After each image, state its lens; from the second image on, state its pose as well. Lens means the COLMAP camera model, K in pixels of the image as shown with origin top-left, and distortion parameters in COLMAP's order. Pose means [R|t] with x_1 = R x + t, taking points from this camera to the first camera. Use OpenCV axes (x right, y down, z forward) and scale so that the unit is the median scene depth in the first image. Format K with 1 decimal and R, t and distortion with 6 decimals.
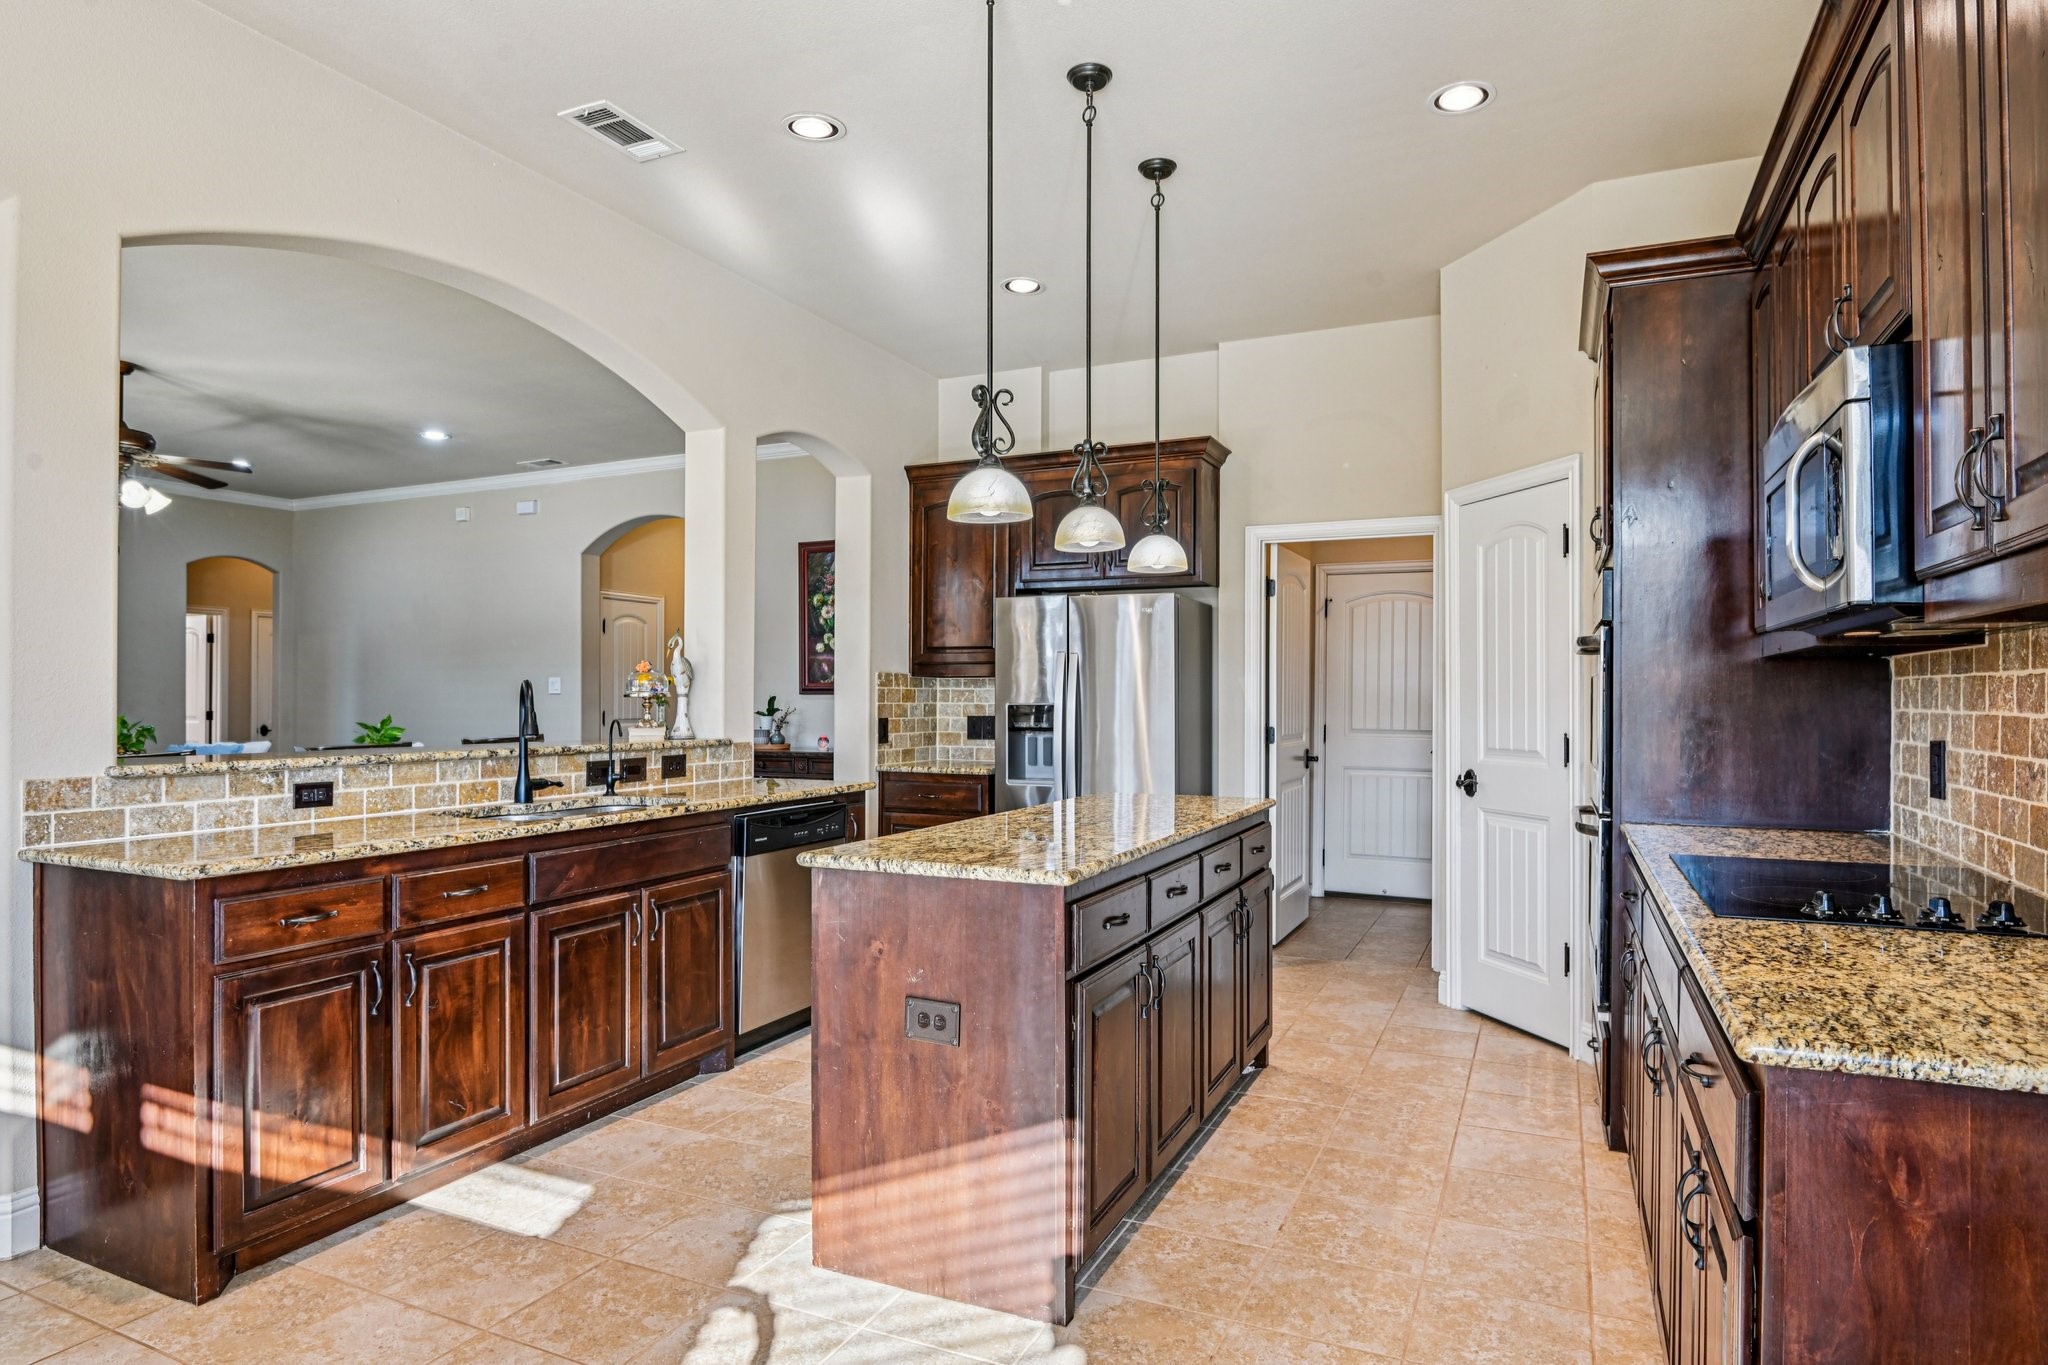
lens RADIAL K [[1154.3, 0, 1018.6], [0, 1154.3, 683.2], [0, 0, 1]] dist [-0.011587, -0.008007]
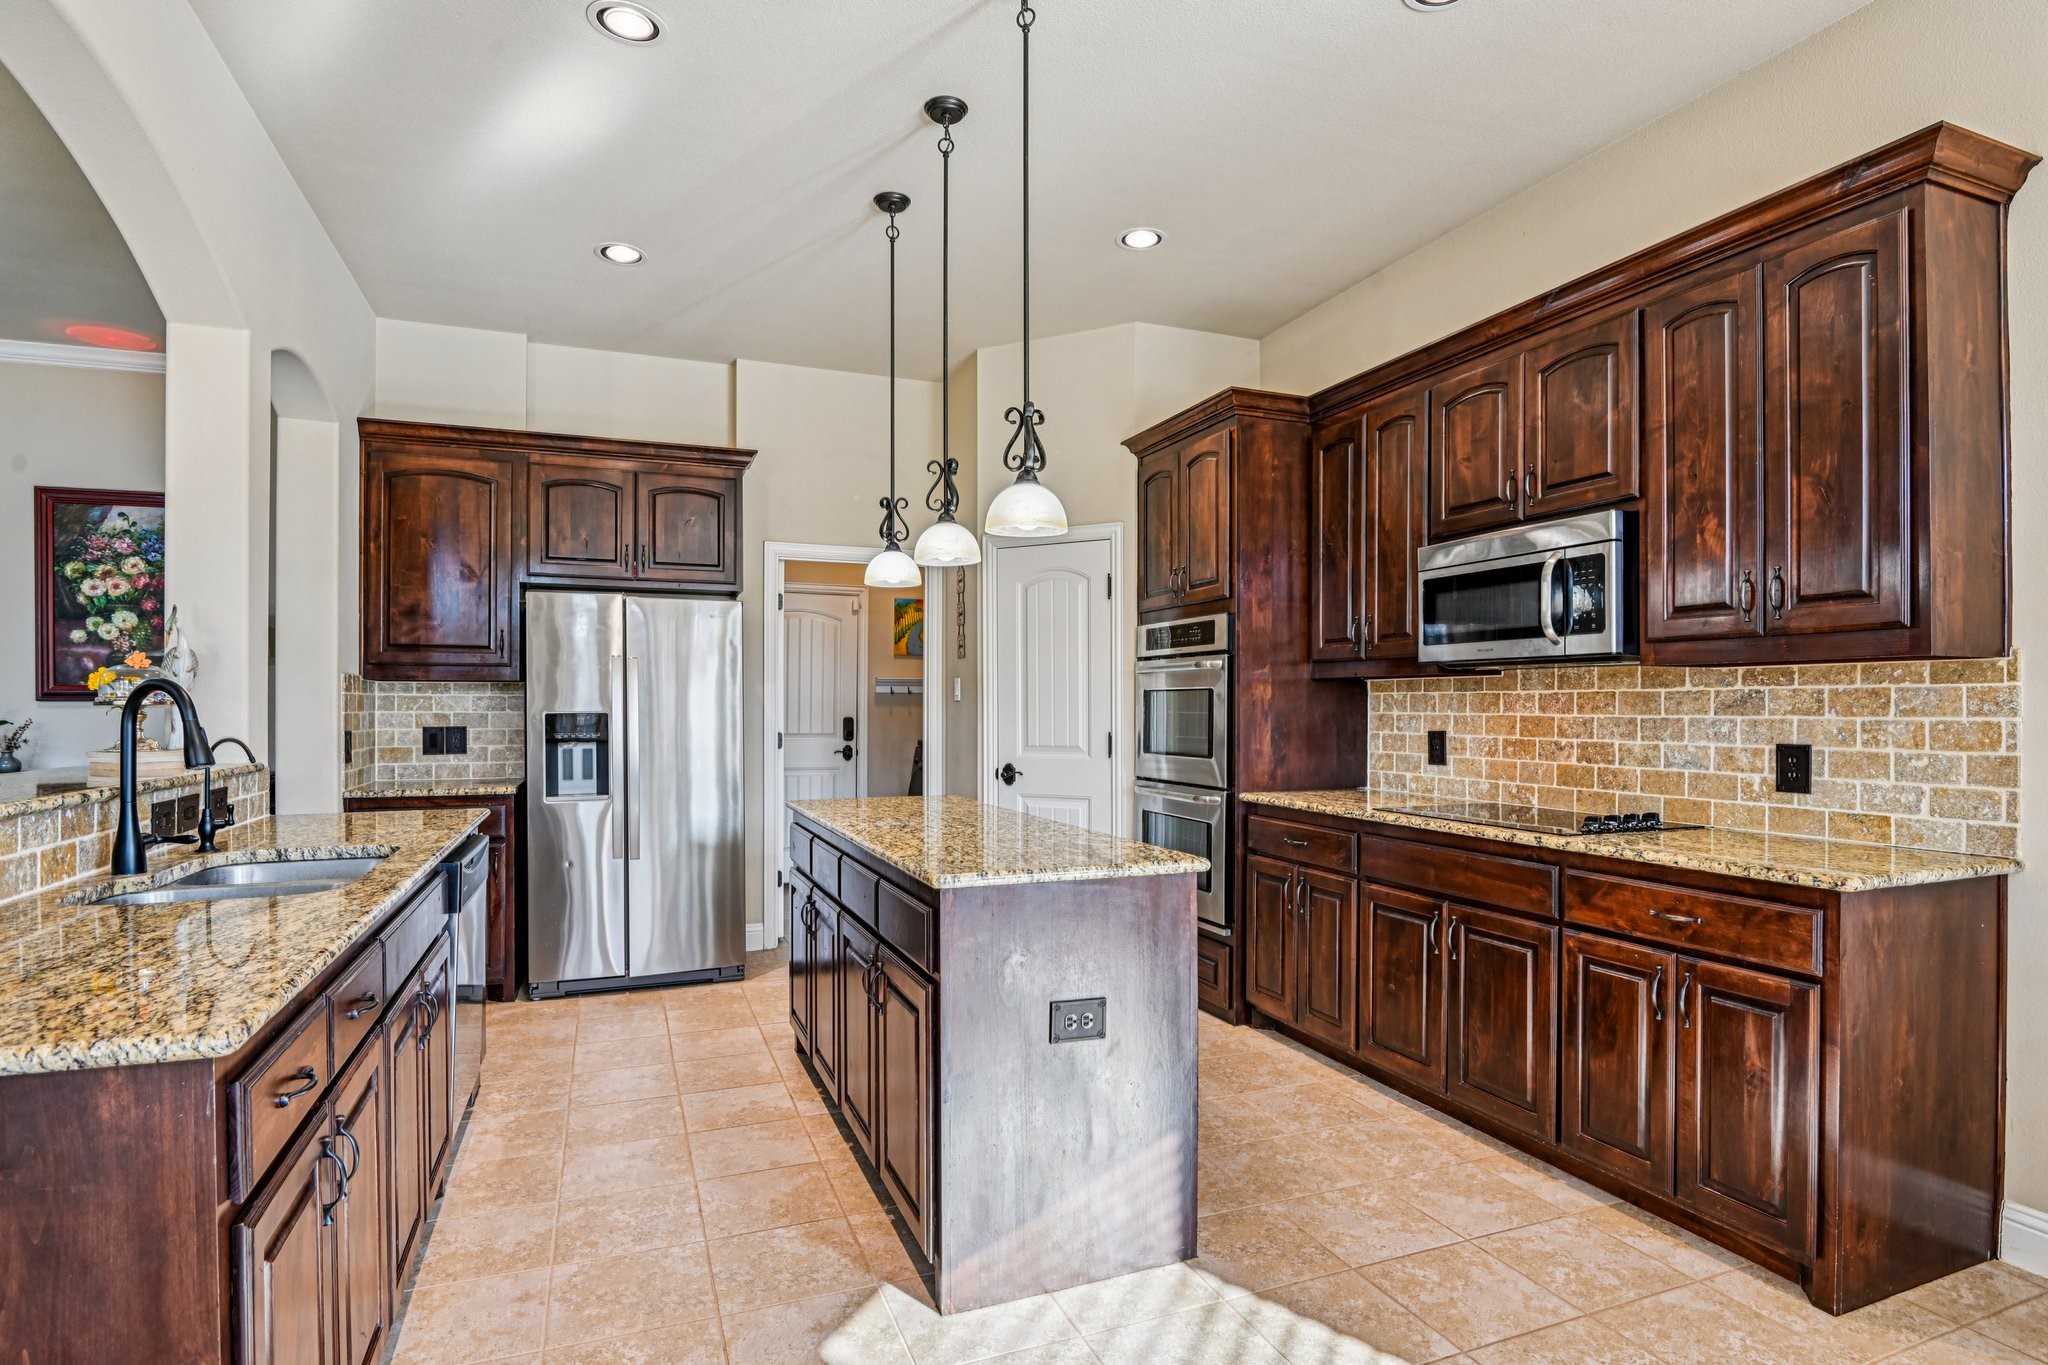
lens RADIAL K [[1062.1, 0, 1024.4], [0, 1062.1, 702.2], [0, 0, 1]] dist [-0.014996, -0.006855]
pose [[0.683467, 0.001566, 0.729980, -0.481922], [-0.009110, 0.999938, 0.006384, 0.002215], [-0.729925, -0.011013, 0.683439, 0.237222]]
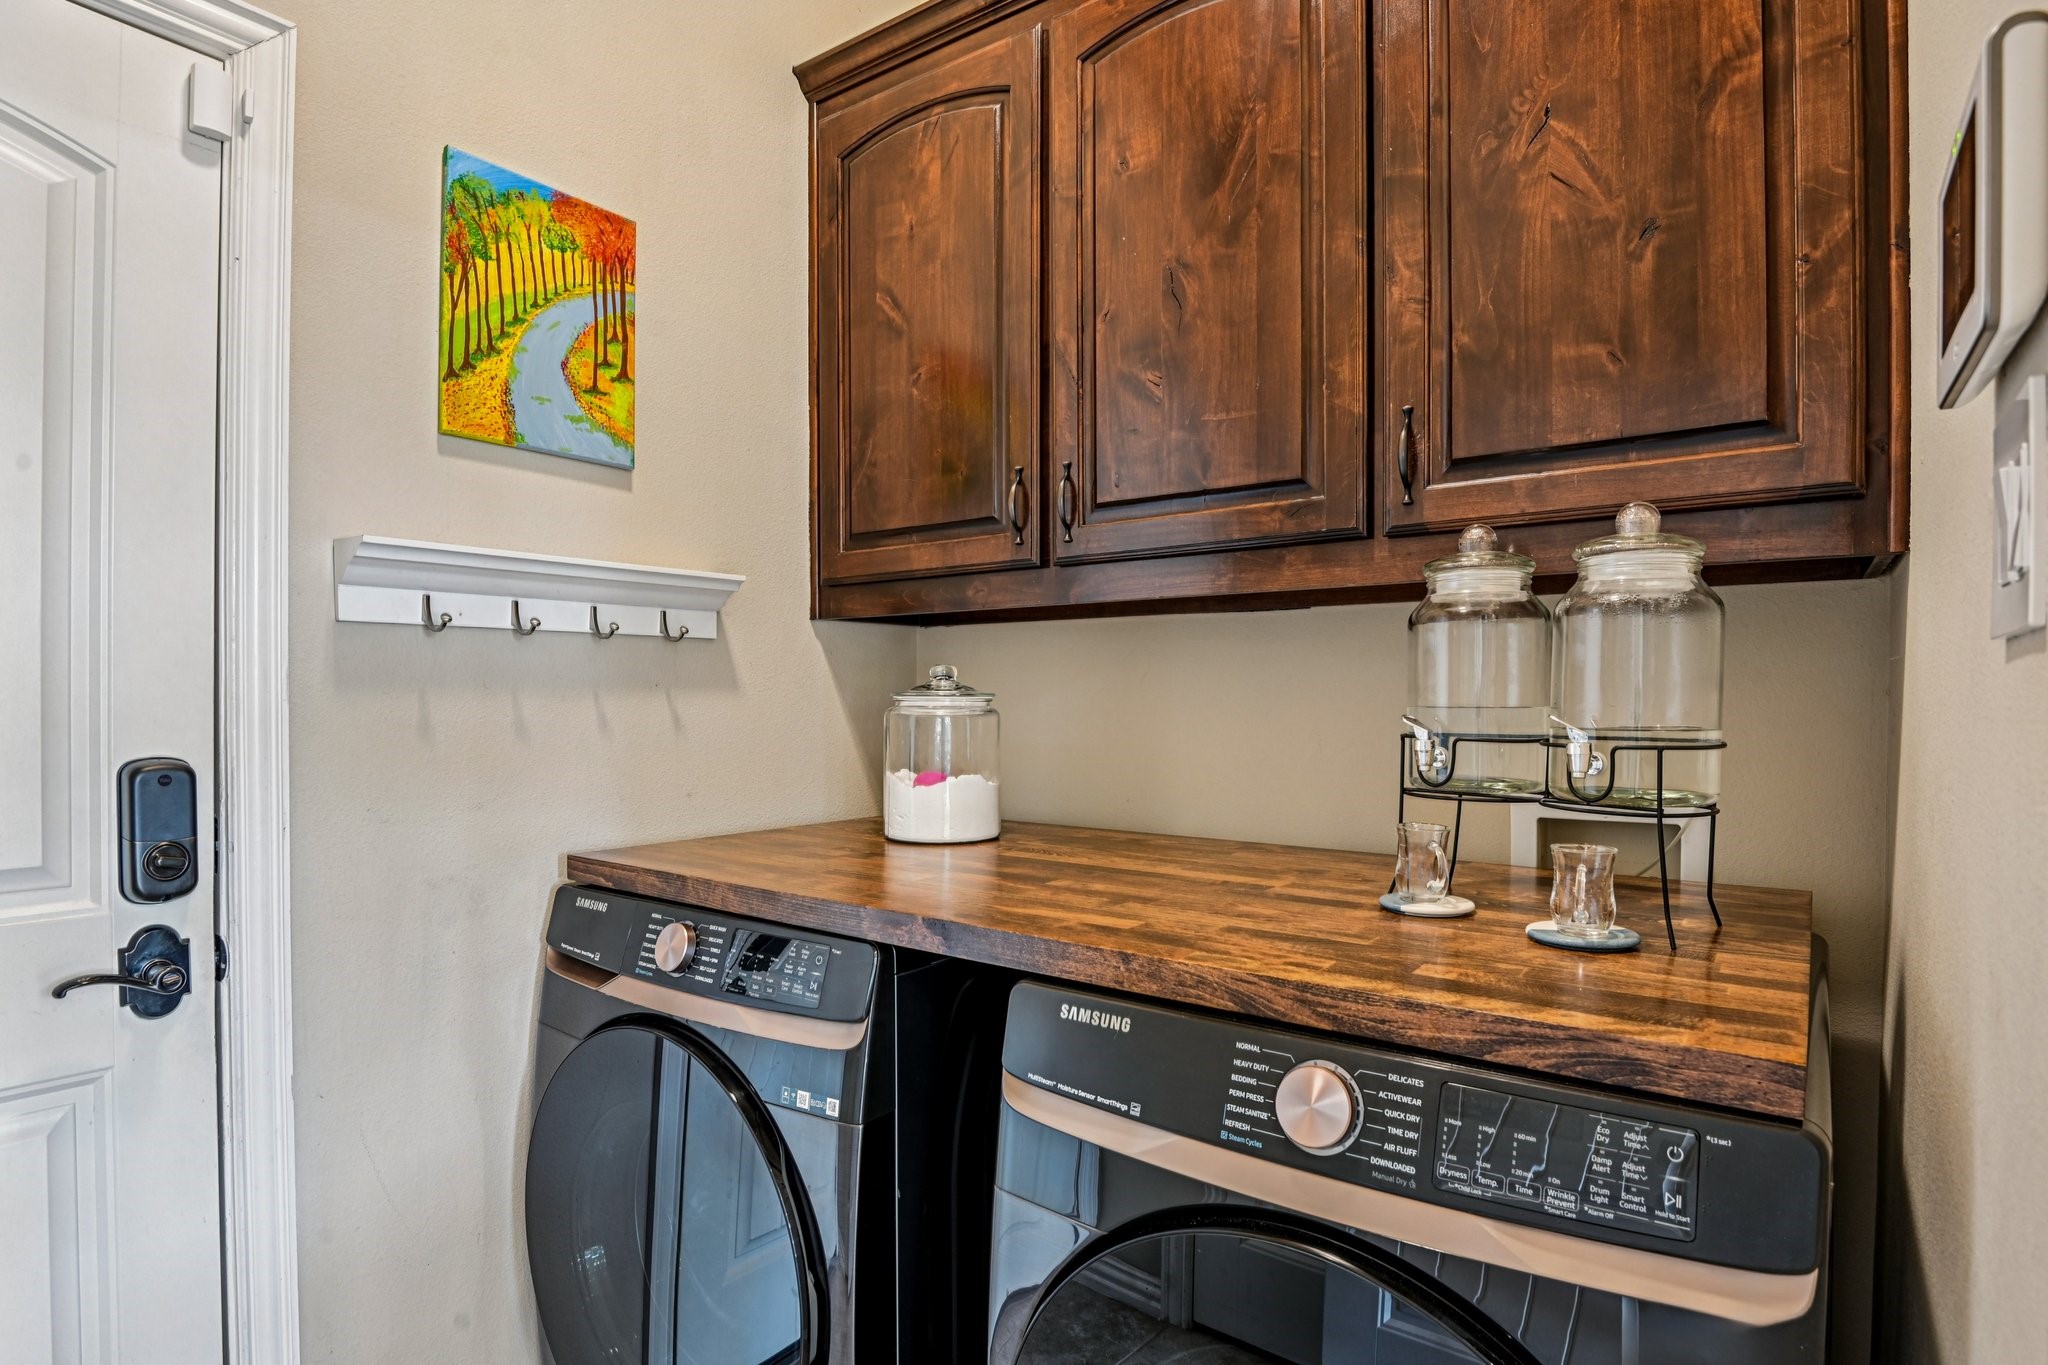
lens RADIAL K [[1065.1, 0, 1029.4], [0, 1065.1, 689.8], [0, 0, 1]] dist [-0.022035, -0.002483]
pose [[0.192366, -0.003739, 0.981316, 0.391275], [-0.002211, 0.999989, 0.004244, 0.020889], [-0.981321, -0.002986, 0.192355, 1.394422]]
